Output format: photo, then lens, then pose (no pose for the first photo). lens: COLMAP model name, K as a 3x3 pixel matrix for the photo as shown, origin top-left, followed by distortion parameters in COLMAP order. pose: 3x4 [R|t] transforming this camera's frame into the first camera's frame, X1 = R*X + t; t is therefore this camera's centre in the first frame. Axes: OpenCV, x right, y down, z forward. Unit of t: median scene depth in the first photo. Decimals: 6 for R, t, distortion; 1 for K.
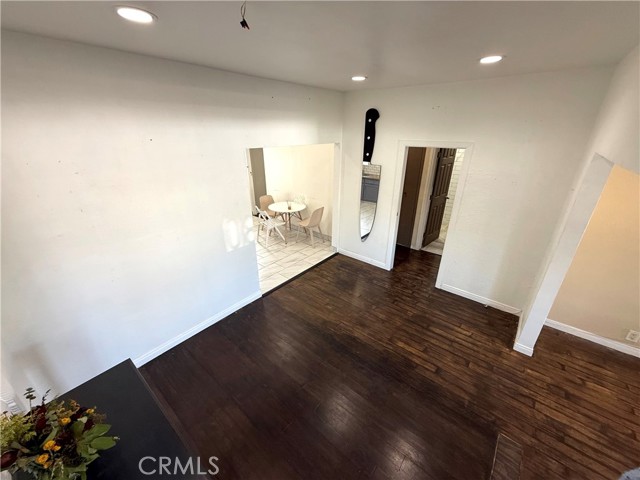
lens RADIAL K [[255.7, 0, 320.0], [0, 255.7, 240.0], [0, 0, 1]] dist [0.004133, 0.000441]
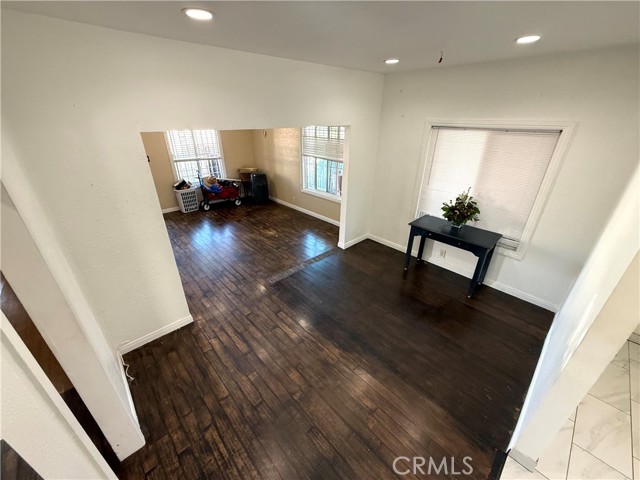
lens RADIAL K [[255.7, 0, 320.0], [0, 255.7, 240.0], [0, 0, 1]] dist [0.004133, 0.000441]
pose [[-0.992724, -0.058096, 0.105472, 0.125975], [0.042237, 0.652256, 0.756821, -0.538565], [-0.112763, 0.755769, -0.645056, 1.270192]]
